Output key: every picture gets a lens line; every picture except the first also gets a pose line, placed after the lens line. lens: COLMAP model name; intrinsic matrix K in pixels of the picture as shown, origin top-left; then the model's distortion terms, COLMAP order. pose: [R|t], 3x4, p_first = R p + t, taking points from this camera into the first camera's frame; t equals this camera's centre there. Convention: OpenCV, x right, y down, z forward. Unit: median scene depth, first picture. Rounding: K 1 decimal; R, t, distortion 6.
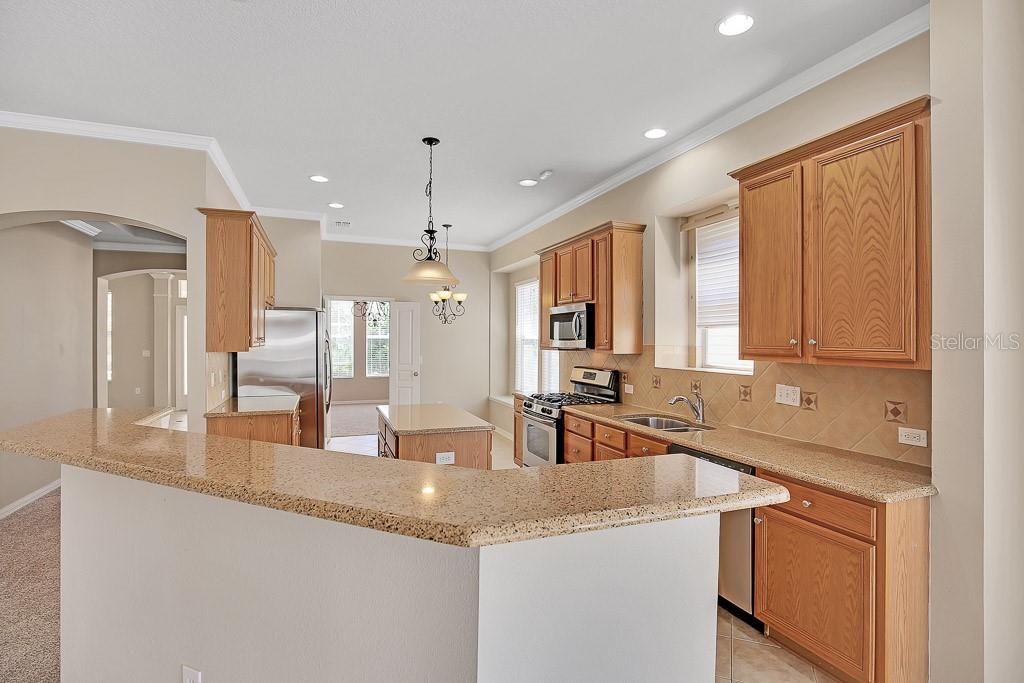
lens RADIAL K [[488.5, 0, 515.0], [0, 488.5, 334.8], [0, 0, 1]] dist [-0.000031, 0.000392]
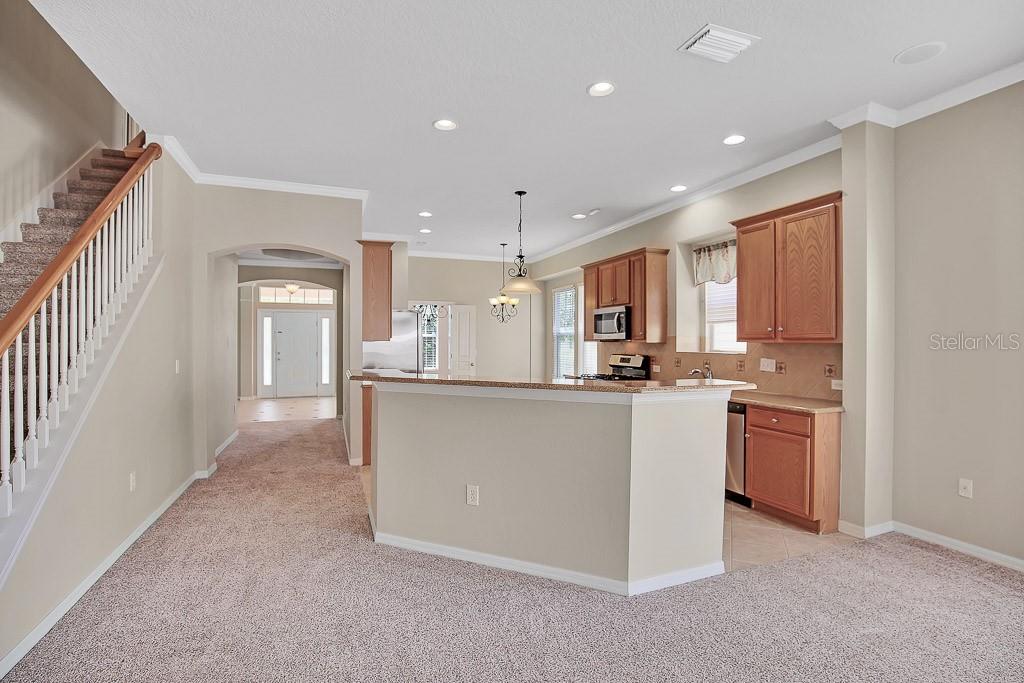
lens RADIAL K [[483.7, 0, 511.5], [0, 483.7, 339.0], [0, 0, 1]] dist [-0.011564, -0.000078]
pose [[0.999962, -0.001986, -0.008442, -0.185247], [0.002019, 0.999991, 0.003821, 0.024997], [0.008434, -0.003838, 0.999957, -0.410209]]
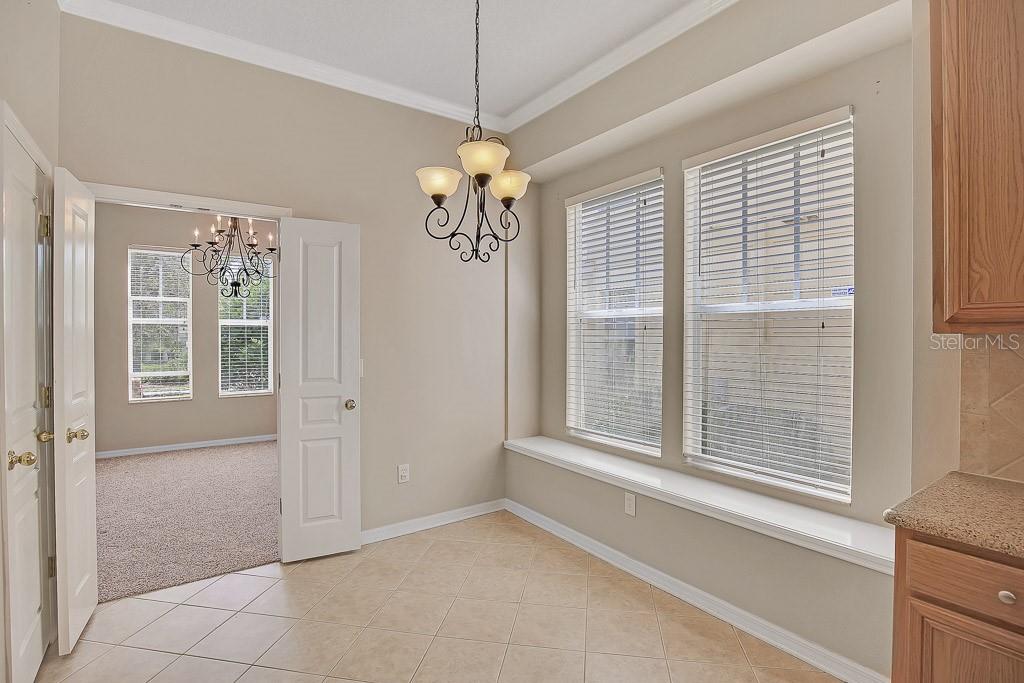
lens RADIAL K [[488.5, 0, 515.0], [0, 488.5, 334.8], [0, 0, 1]] dist [-0.000031, 0.000392]
pose [[0.971855, -0.004069, 0.235543, -0.324405], [0.002603, 0.999975, 0.006534, 0.041268], [-0.235564, -0.005737, 0.971842, 1.139241]]
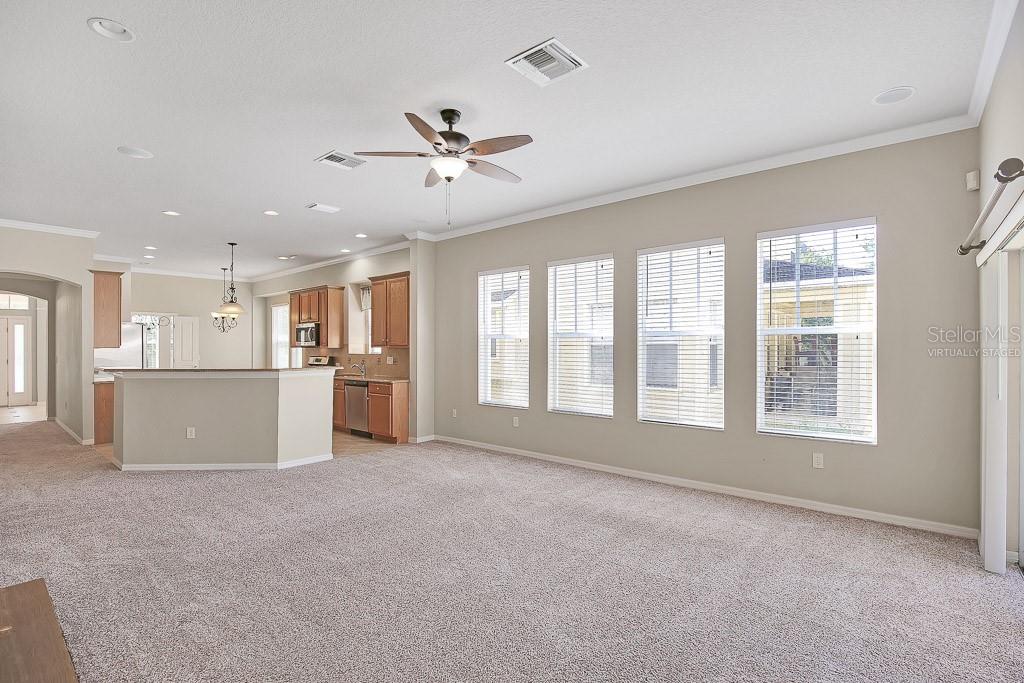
lens RADIAL K [[492.0, 0, 512.0], [0, 492.0, 341.5], [0, 0, 1]] dist [-0.025953, 0.000317]
pose [[0.887341, -0.003555, 0.461100, -0.074824], [0.003939, 0.999992, 0.000130, 0.015785], [-0.461097, 0.001701, 0.887348, -1.329843]]
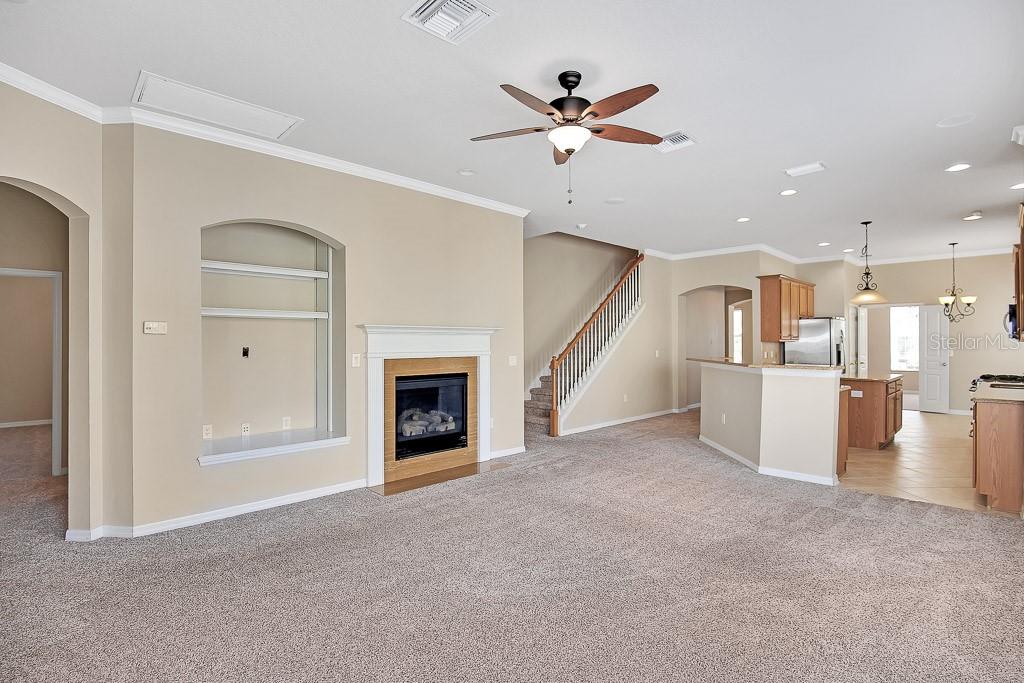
lens RADIAL K [[483.7, 0, 511.5], [0, 483.7, 339.0], [0, 0, 1]] dist [-0.011564, -0.000078]
pose [[0.389554, -0.010225, -0.920947, 0.921271], [0.011859, 0.999911, -0.006086, 0.023036], [0.920927, -0.008550, 0.389641, -0.870734]]
